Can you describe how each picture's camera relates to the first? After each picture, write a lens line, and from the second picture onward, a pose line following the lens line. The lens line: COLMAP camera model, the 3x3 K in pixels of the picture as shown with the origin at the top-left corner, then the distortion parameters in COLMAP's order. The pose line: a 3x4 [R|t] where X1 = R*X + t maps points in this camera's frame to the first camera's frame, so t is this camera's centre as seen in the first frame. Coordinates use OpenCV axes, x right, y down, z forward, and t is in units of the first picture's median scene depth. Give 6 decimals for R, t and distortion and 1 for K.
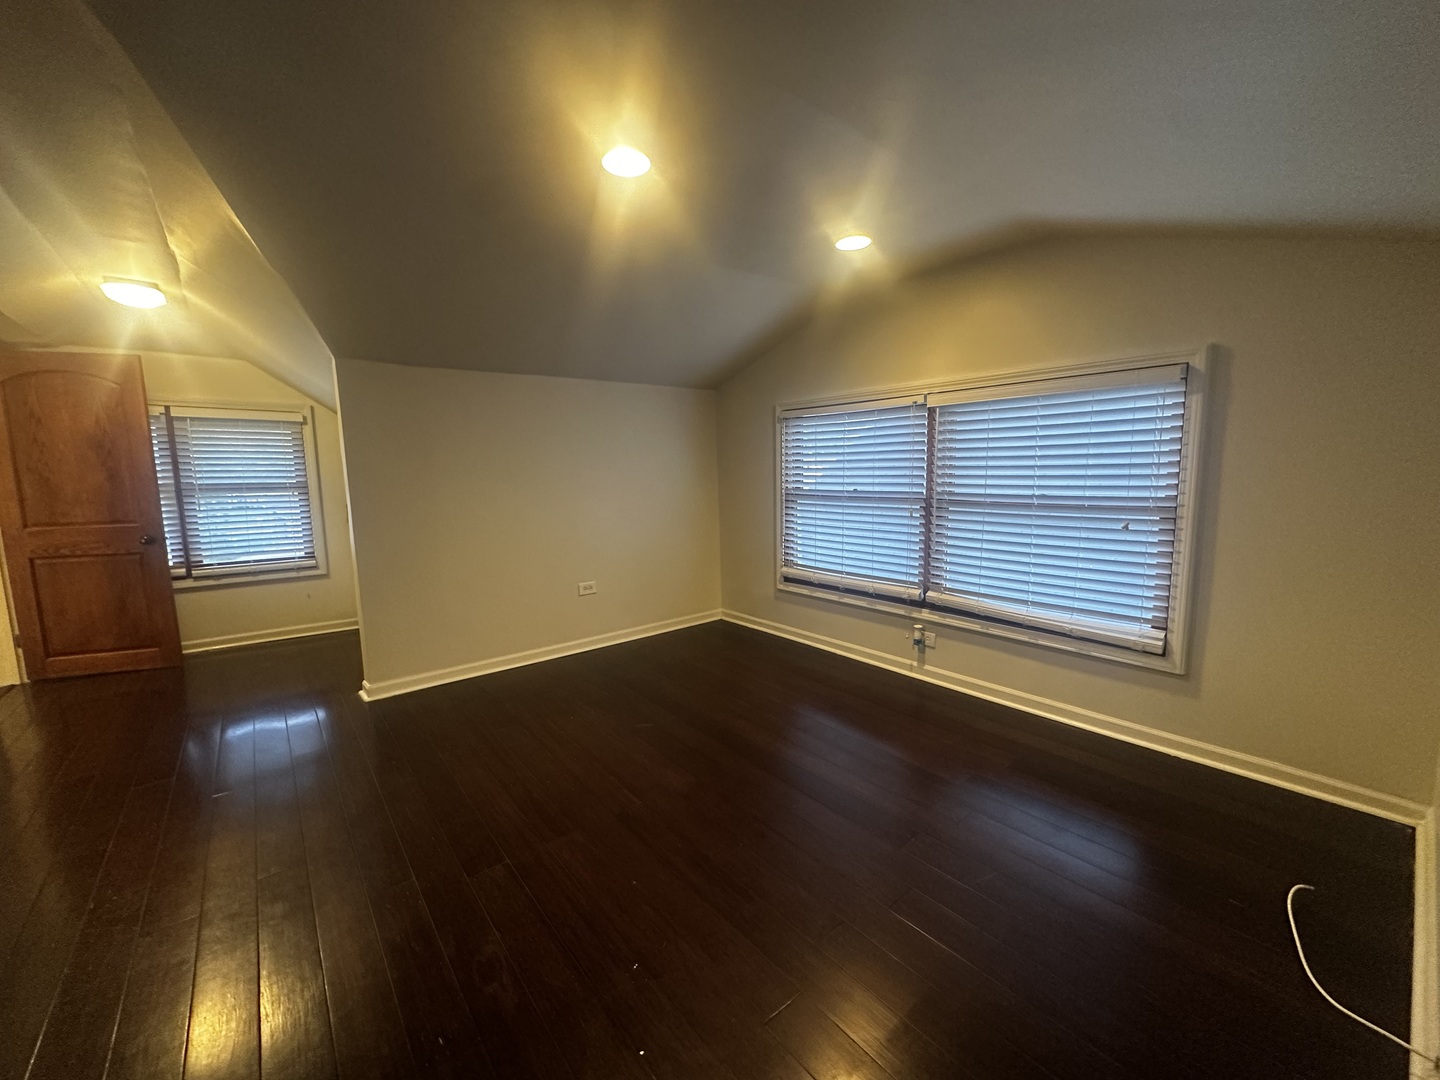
lens RADIAL K [[572.7, 0, 710.1], [0, 572.7, 544.7], [0, 0, 1]] dist [-0.000481, -0.000026]
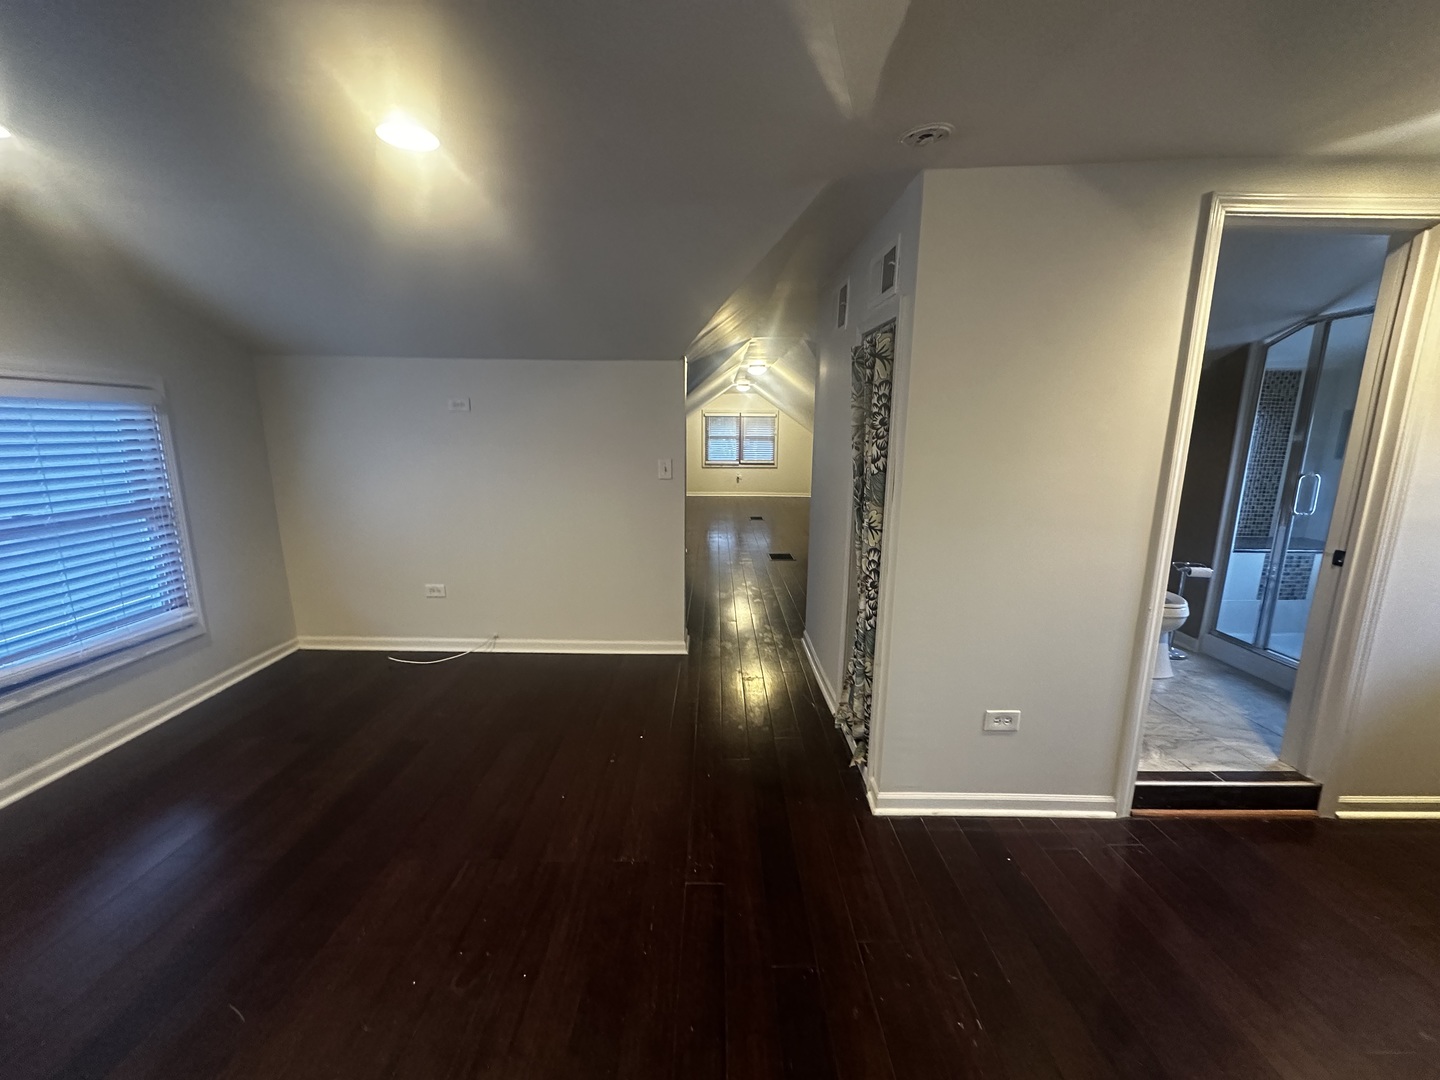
lens RADIAL K [[572.7, 0, 710.1], [0, 572.7, 544.7], [0, 0, 1]] dist [-0.000481, -0.000026]
pose [[-0.777706, -0.103208, 0.620097, -0.774087], [0.097719, 0.954592, 0.281436, -0.196682], [-0.620986, 0.279470, -0.732307, 1.071542]]
